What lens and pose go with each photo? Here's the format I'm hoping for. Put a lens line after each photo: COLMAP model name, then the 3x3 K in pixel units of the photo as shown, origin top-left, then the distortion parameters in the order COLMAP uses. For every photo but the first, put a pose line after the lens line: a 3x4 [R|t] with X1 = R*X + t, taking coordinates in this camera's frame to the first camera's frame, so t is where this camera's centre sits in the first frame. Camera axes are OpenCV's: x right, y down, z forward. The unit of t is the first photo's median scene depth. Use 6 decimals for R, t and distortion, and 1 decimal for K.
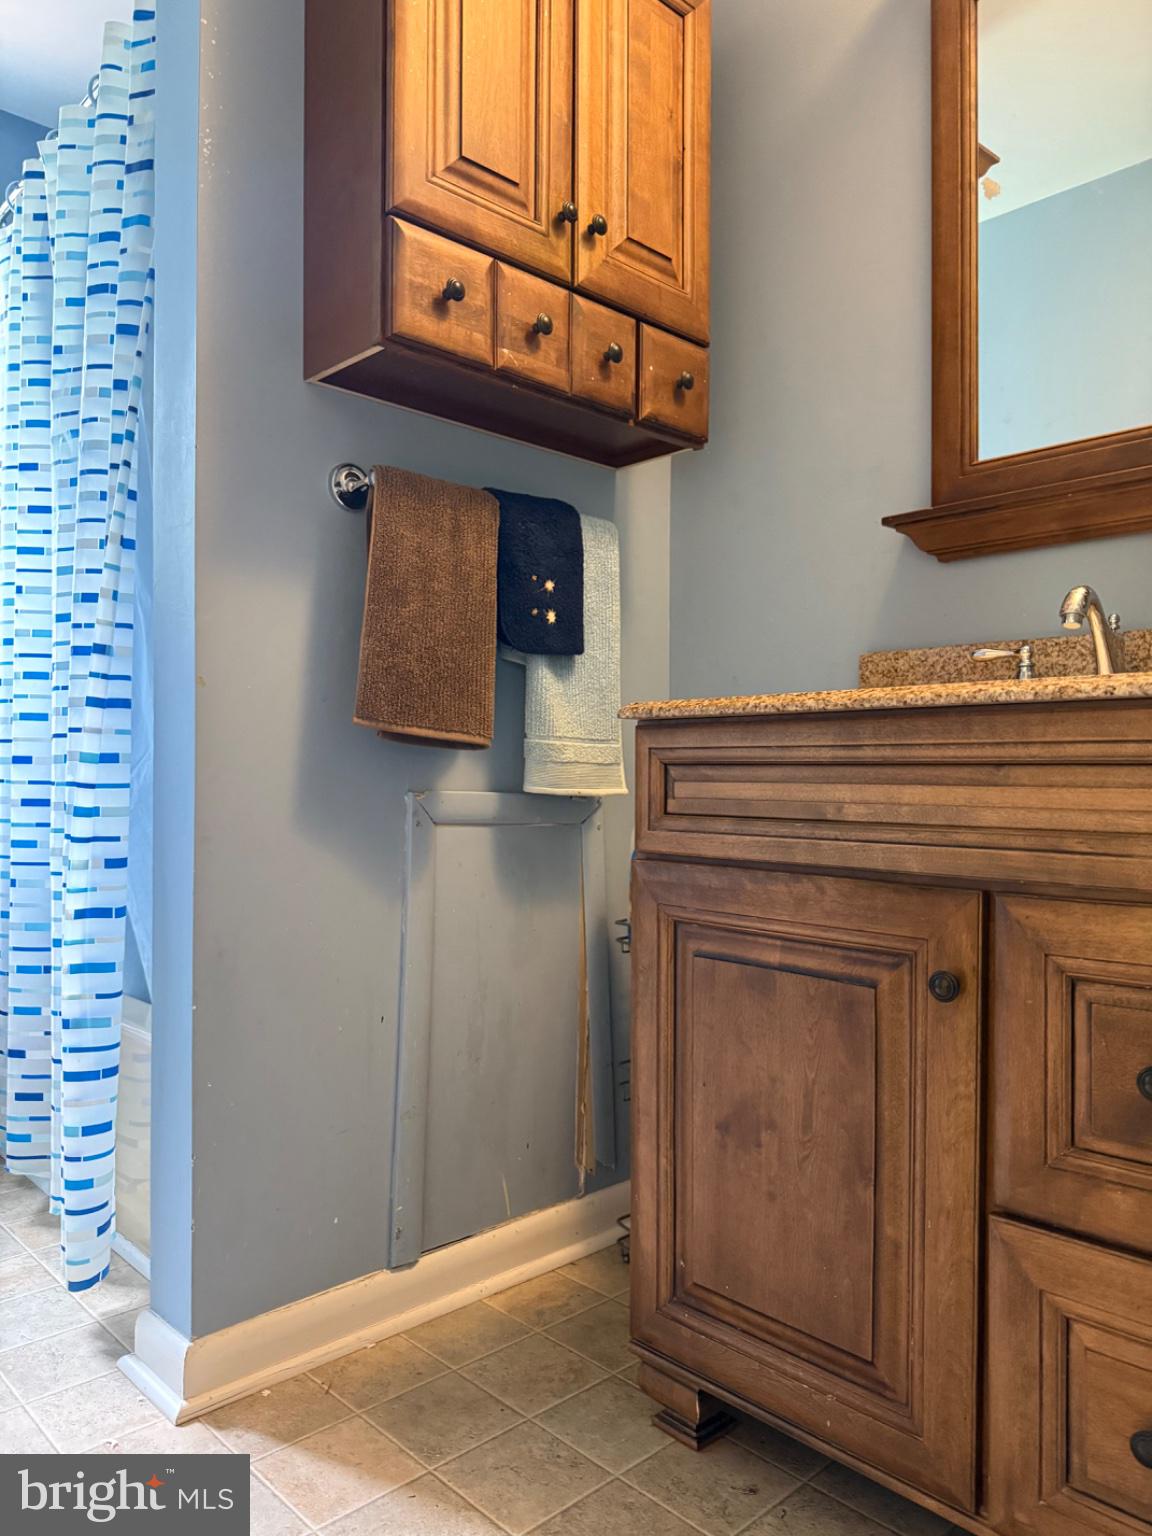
lens RADIAL K [[1072.5, 0, 576.0], [0, 1072.5, 768.0], [0, 0, 1]] dist [0.066738, -0.107456]
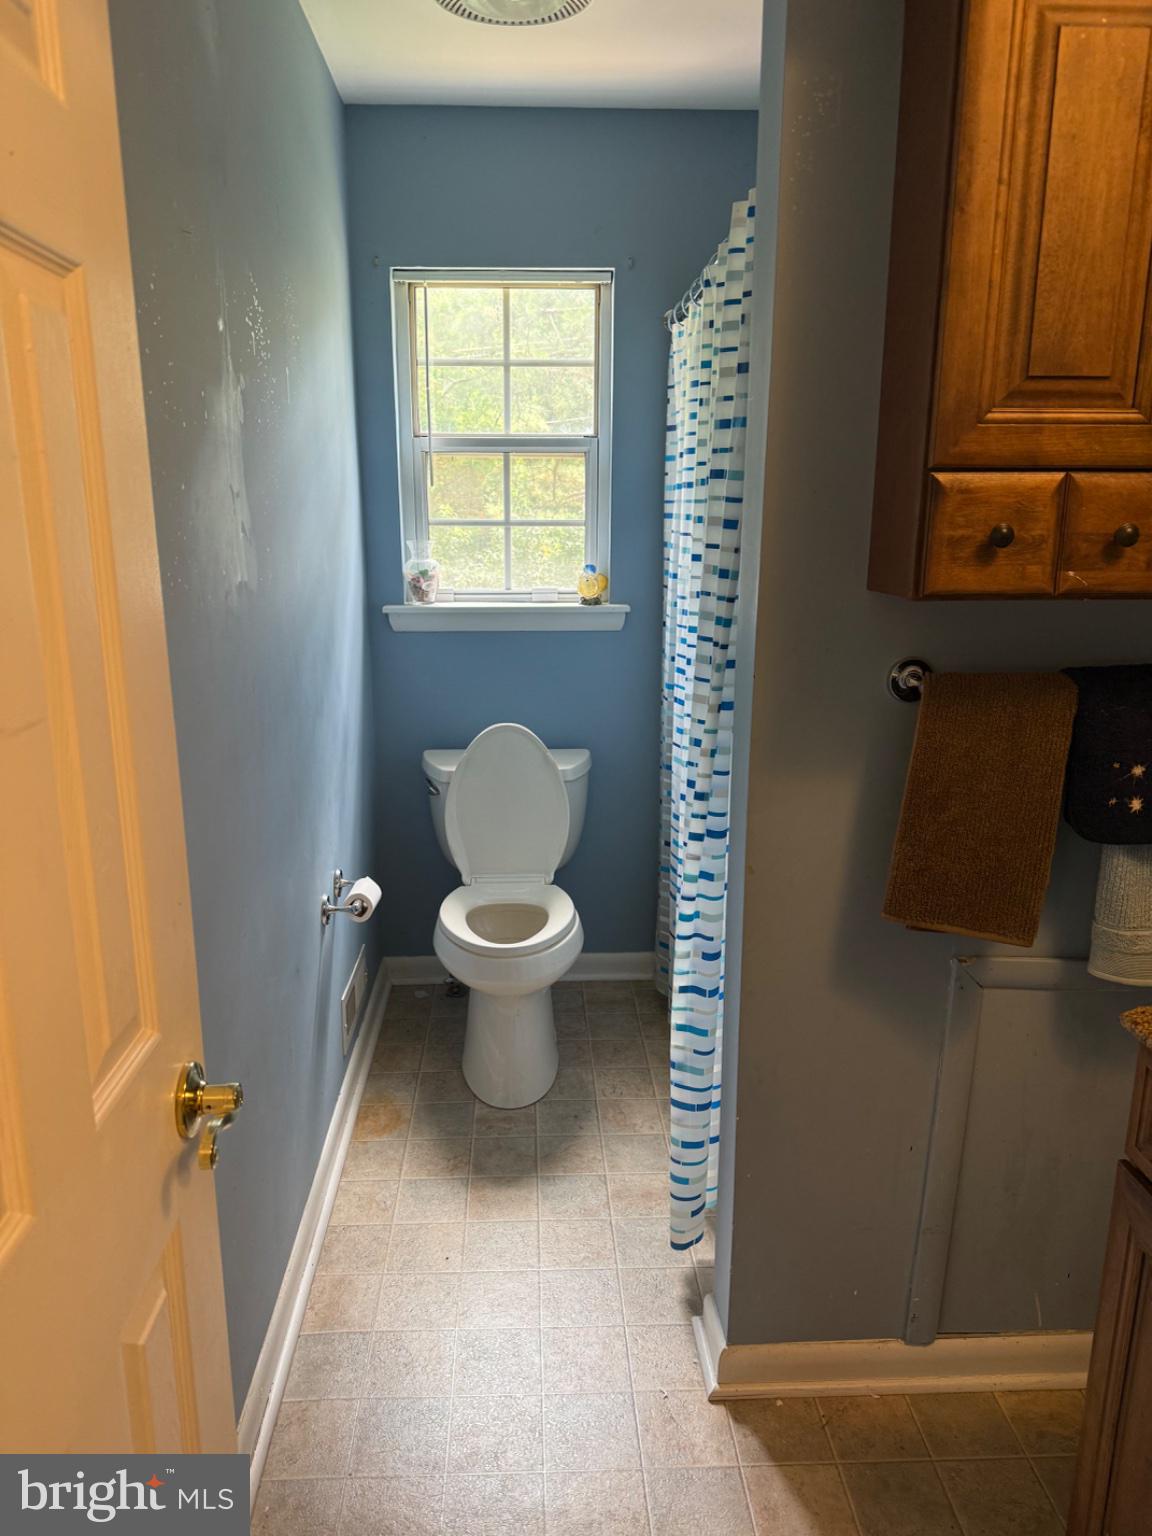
lens RADIAL K [[1082.9, 0, 565.3], [0, 1082.9, 772.8], [0, 0, 1]] dist [0.034570, -0.050034]
pose [[0.753326, 0.154162, -0.639323, 0.211510], [-0.002281, 0.972743, 0.231873, -0.406456], [0.657643, -0.173218, 0.733145, 0.018659]]
